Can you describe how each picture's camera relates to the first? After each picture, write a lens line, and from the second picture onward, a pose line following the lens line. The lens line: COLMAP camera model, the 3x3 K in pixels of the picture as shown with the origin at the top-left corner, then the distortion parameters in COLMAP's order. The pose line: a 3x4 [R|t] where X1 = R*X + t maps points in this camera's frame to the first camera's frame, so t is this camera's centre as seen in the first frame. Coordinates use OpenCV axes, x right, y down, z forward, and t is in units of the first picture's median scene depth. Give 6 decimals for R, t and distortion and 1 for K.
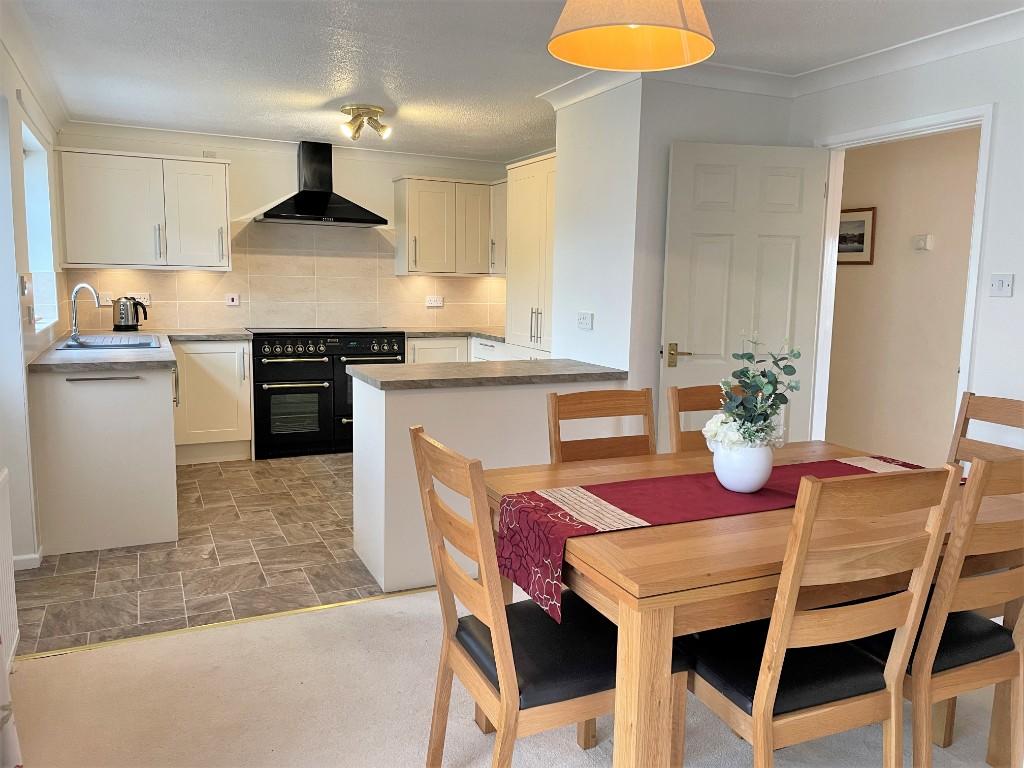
lens RADIAL K [[788.3, 0, 519.4], [0, 788.3, 387.1], [0, 0, 1]] dist [0.078925, -0.048247]
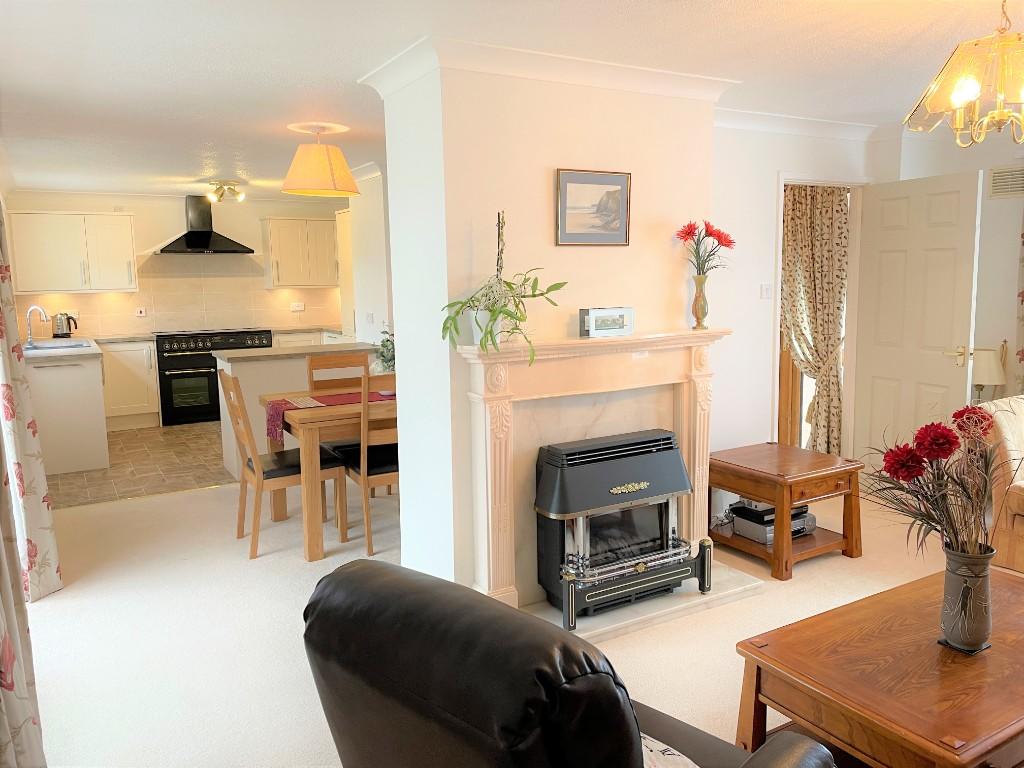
lens RADIAL K [[788.3, 0, 509.8], [0, 788.3, 379.8], [0, 0, 1]] dist [0.078925, -0.048247]
pose [[0.996241, -0.047269, 0.072592, 0.178229], [0.047489, 0.998871, -0.001300, 0.041402], [-0.072448, 0.004742, 0.997361, -0.446730]]
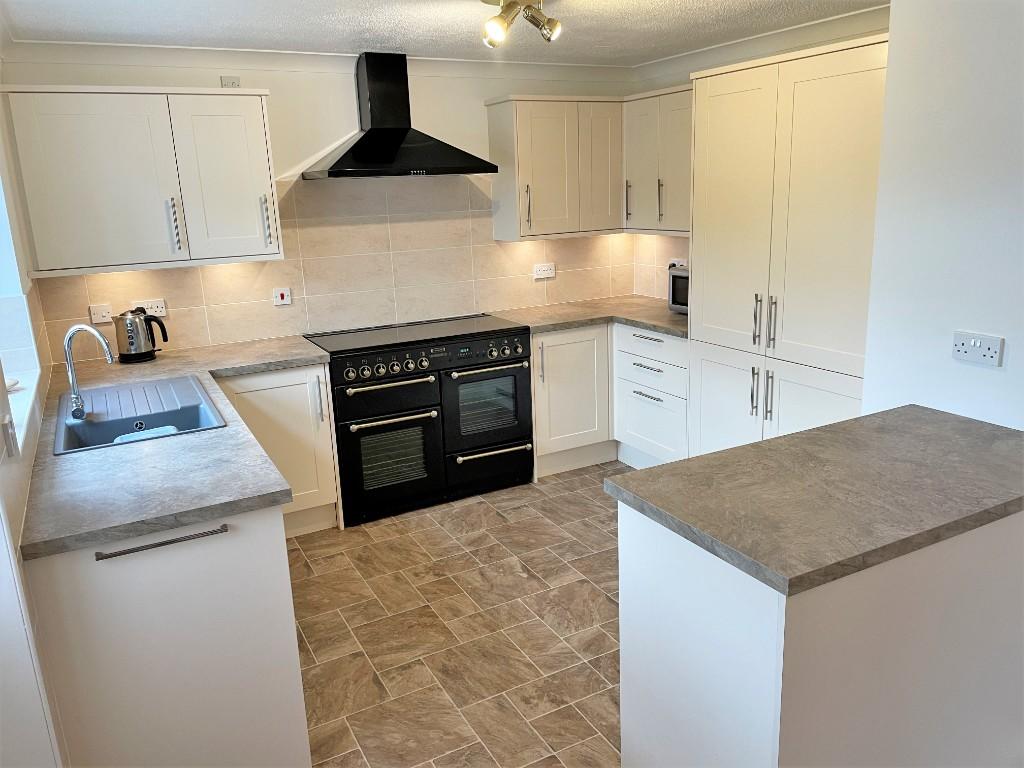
lens RADIAL K [[788.3, 0, 527.2], [0, 788.3, 390.7], [0, 0, 1]] dist [0.078925, -0.048247]
pose [[0.996826, -0.069311, 0.039177, -0.191636], [0.064222, 0.990829, 0.118883, -0.103515], [-0.047058, -0.115989, 0.992135, 0.310319]]
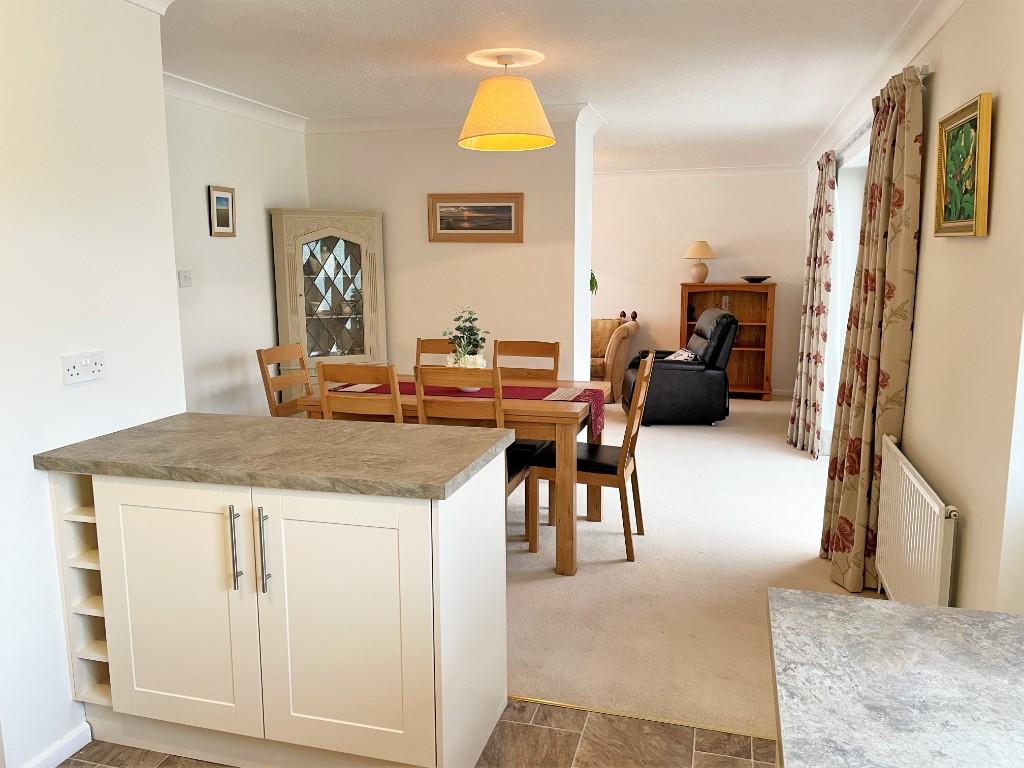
lens RADIAL K [[788.3, 0, 510.4], [0, 788.3, 380.4], [0, 0, 1]] dist [0.078925, -0.048247]
pose [[-0.754717, -0.120935, 0.644808, -0.368976], [0.084203, 0.956877, 0.278021, -0.149029], [-0.650625, 0.264122, -0.711988, 0.853997]]
